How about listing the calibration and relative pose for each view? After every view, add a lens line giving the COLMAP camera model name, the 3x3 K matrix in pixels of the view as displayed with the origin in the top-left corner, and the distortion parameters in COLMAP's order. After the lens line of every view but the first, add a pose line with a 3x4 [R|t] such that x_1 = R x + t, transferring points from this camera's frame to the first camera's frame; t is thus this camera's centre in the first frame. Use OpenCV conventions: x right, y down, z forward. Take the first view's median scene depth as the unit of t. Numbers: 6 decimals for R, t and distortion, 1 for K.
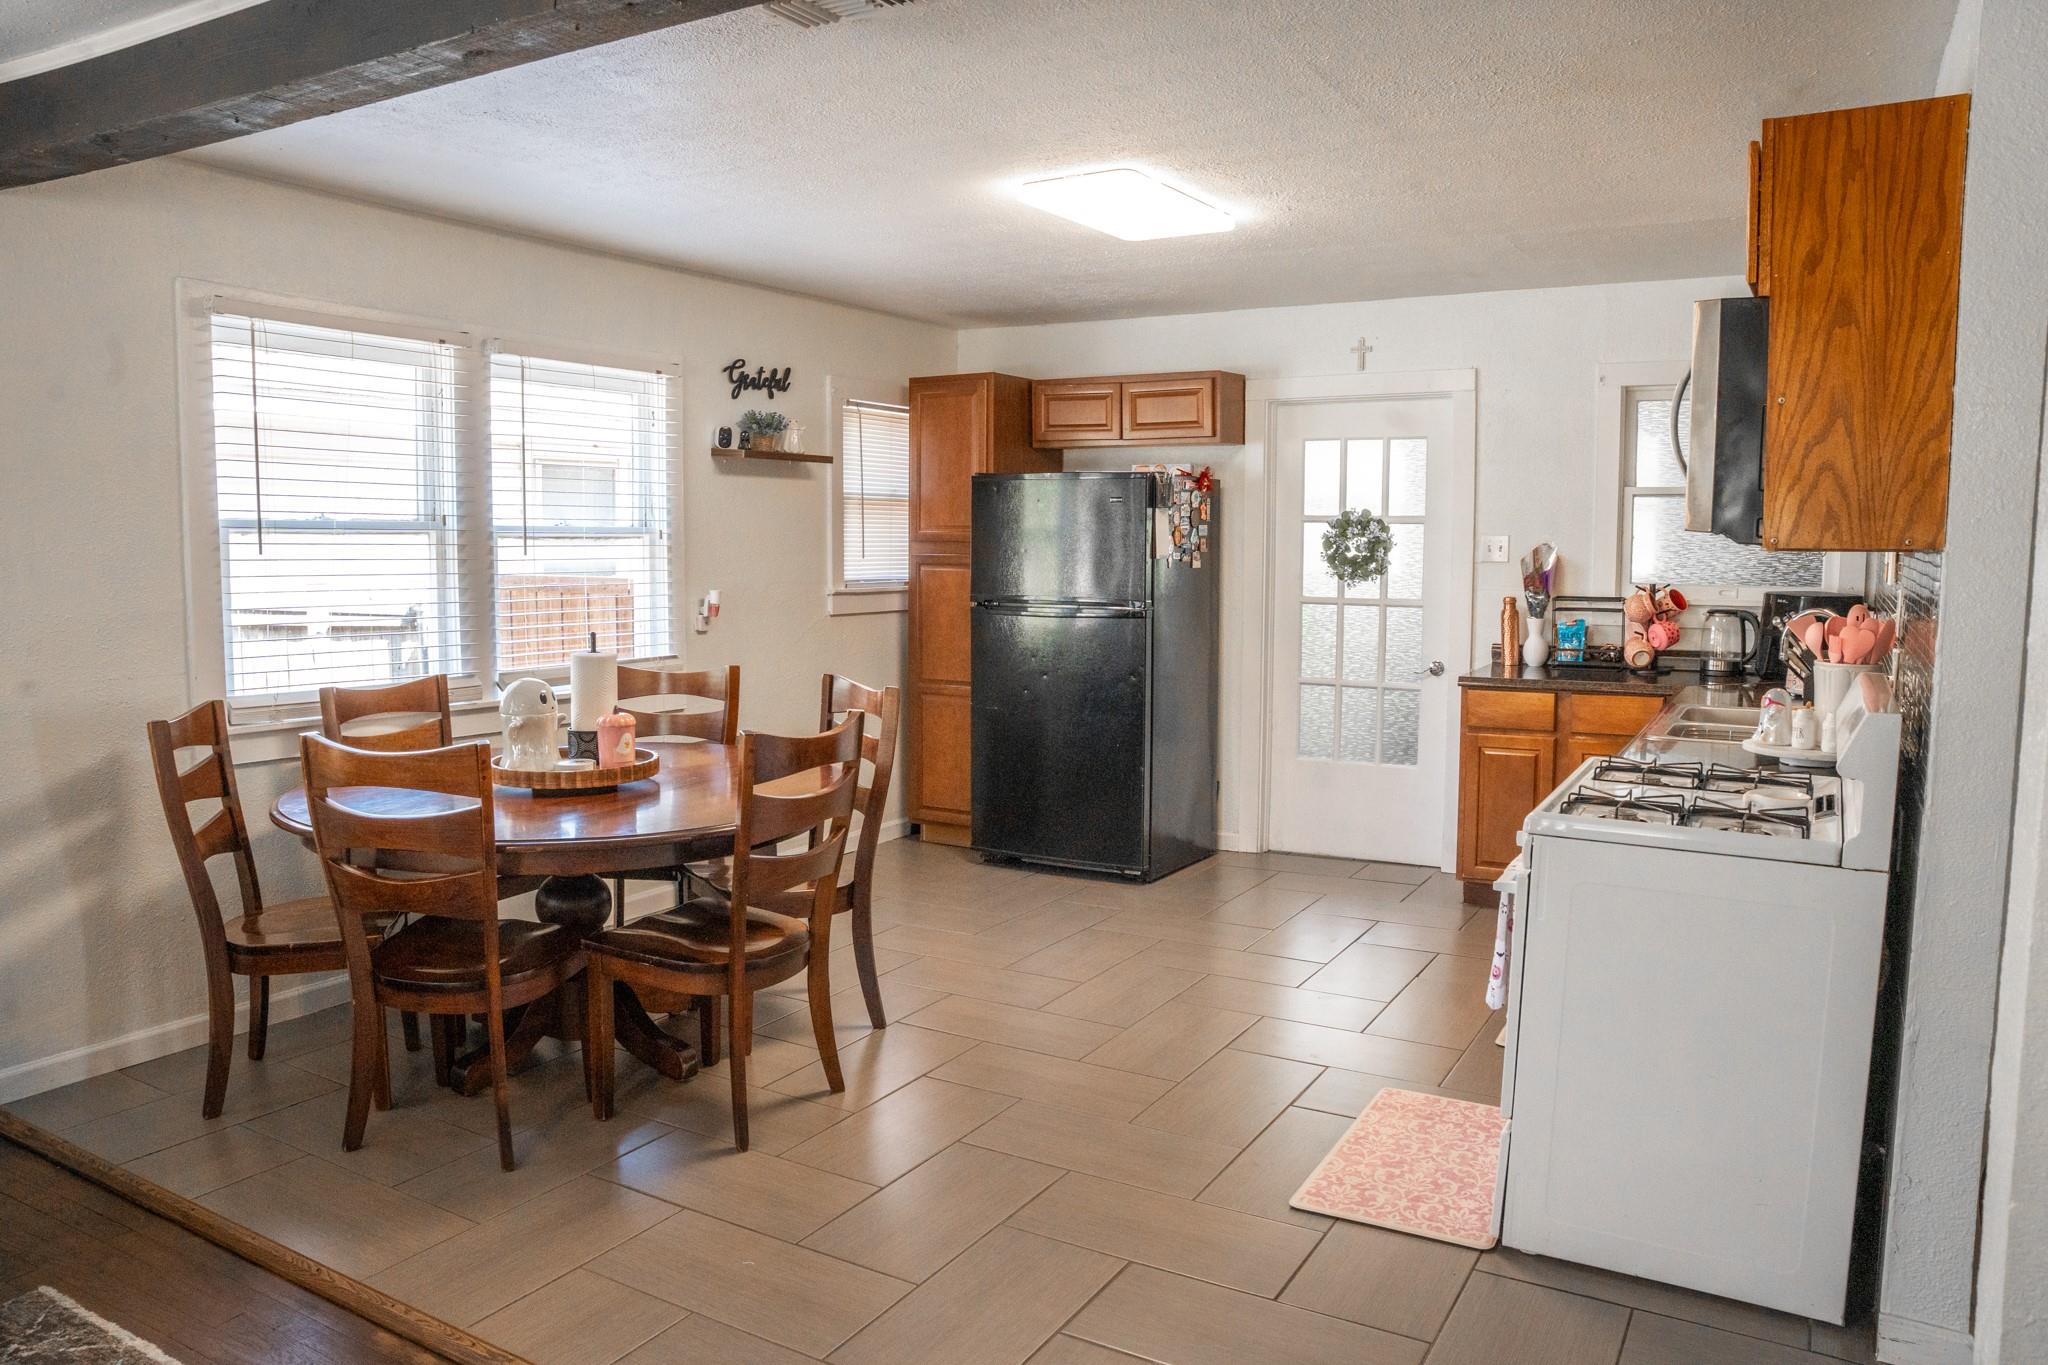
lens RADIAL K [[1446.0, 0, 1024.0], [0, 1446.0, 682.5], [0, 0, 1]] dist [-0.150988, 0.092810]
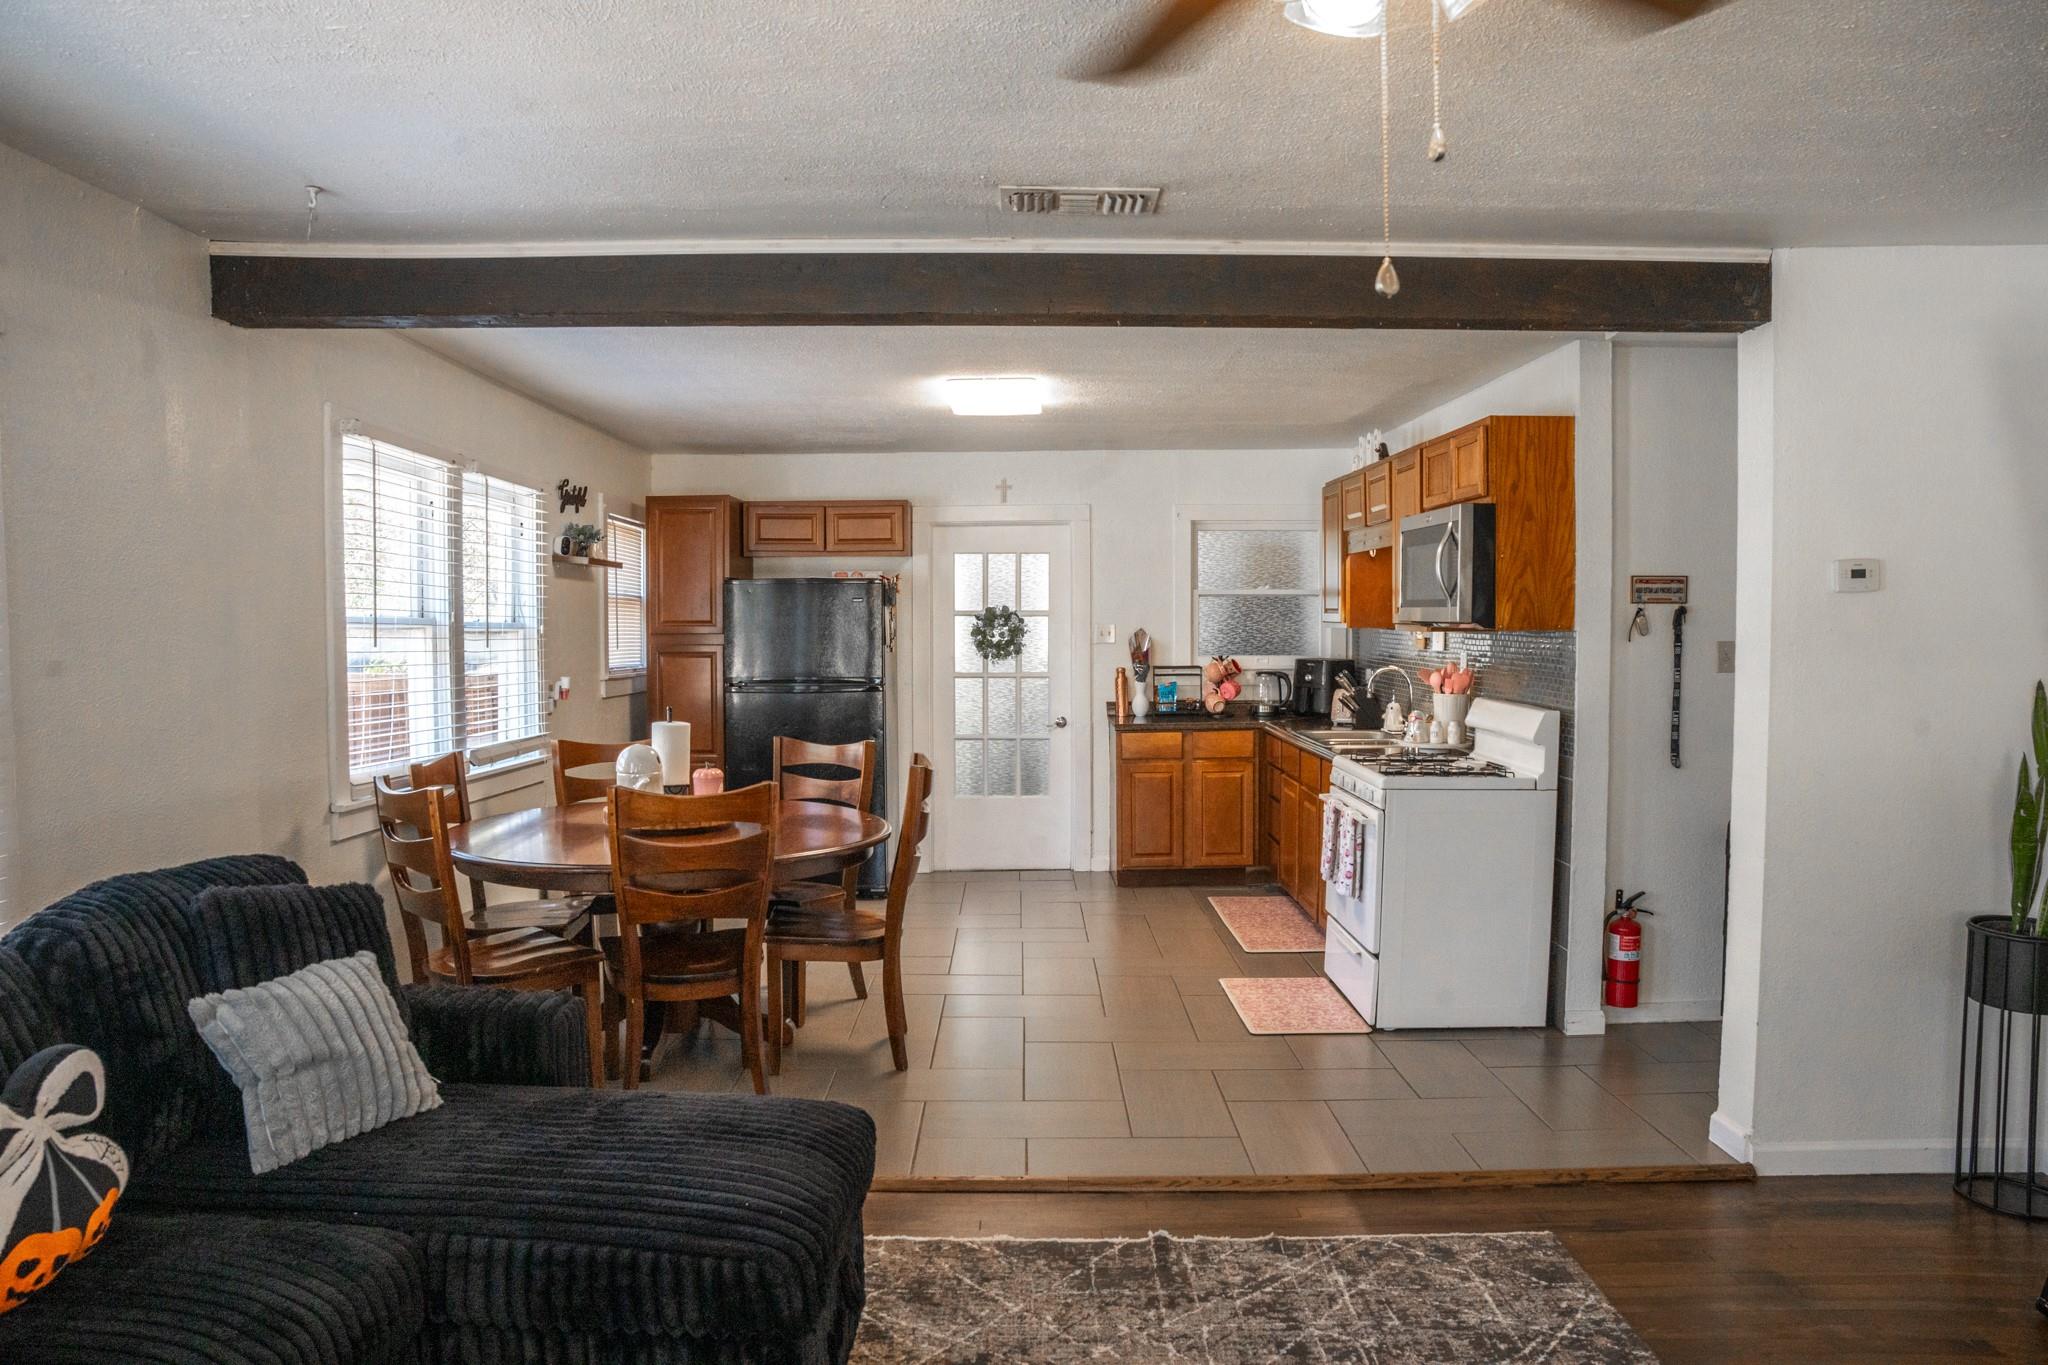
lens RADIAL K [[1412.0, 0, 1024.0], [0, 1412.0, 682.5], [0, 0, 1]] dist [-0.168657, 0.132449]
pose [[0.862826, -0.026771, 0.504791, -0.436582], [0.057344, 0.997334, -0.045124, 0.011458], [-0.502237, 0.067881, 0.862061, -0.147317]]
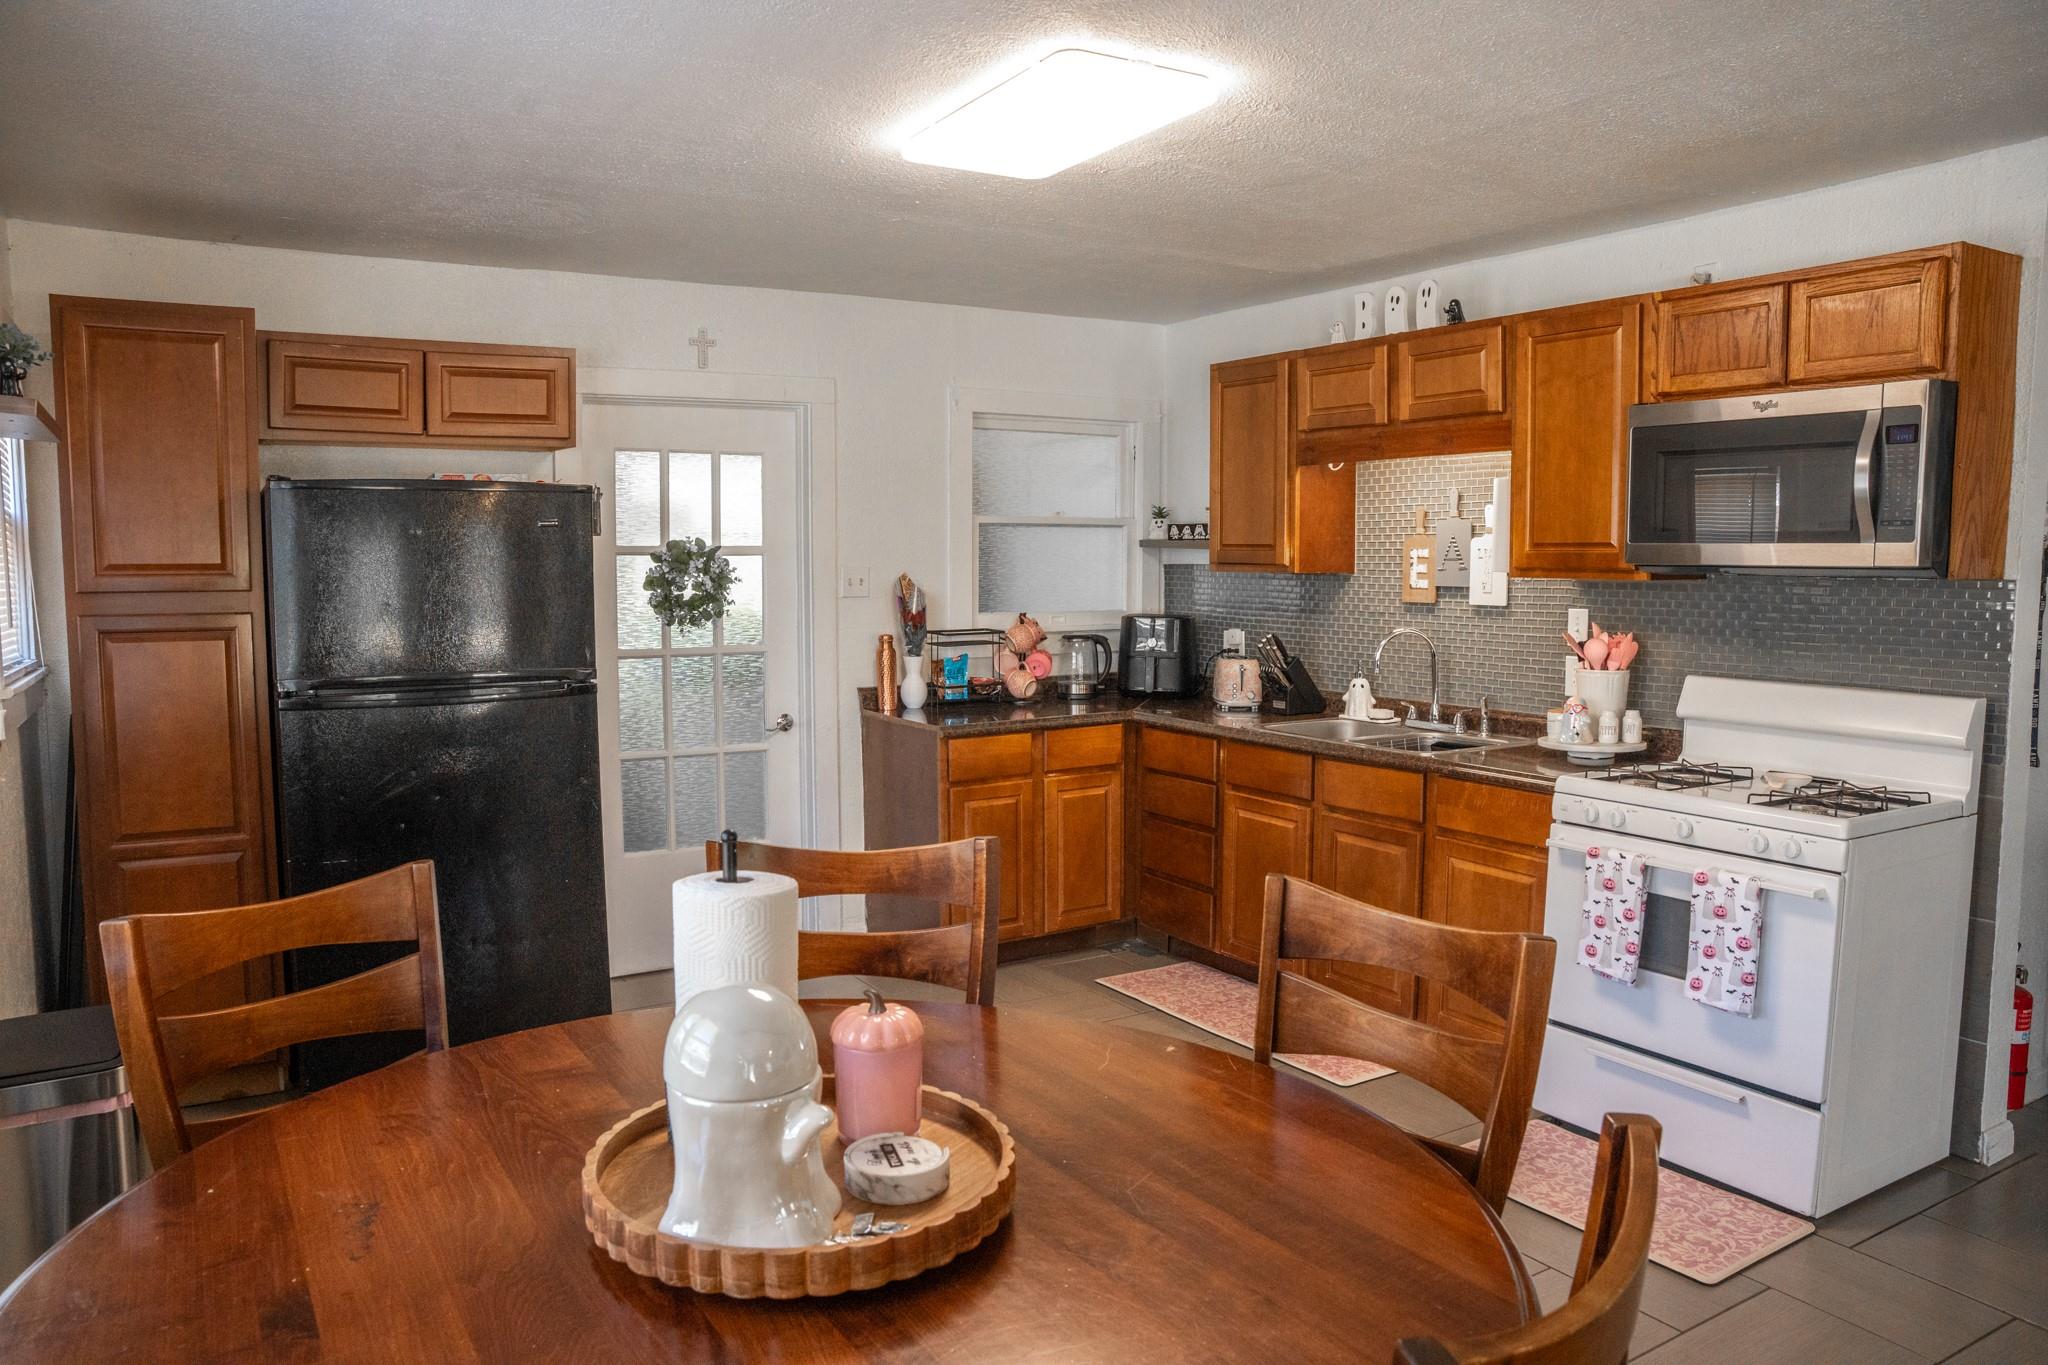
lens RADIAL K [[1412.0, 0, 1024.0], [0, 1412.0, 682.5], [0, 0, 1]] dist [-0.168657, 0.132449]
pose [[0.468461, -0.078211, 0.880016, -0.405128], [0.094321, 0.994809, 0.038204, -0.055214], [-0.878435, 0.065107, 0.473405, 0.491750]]
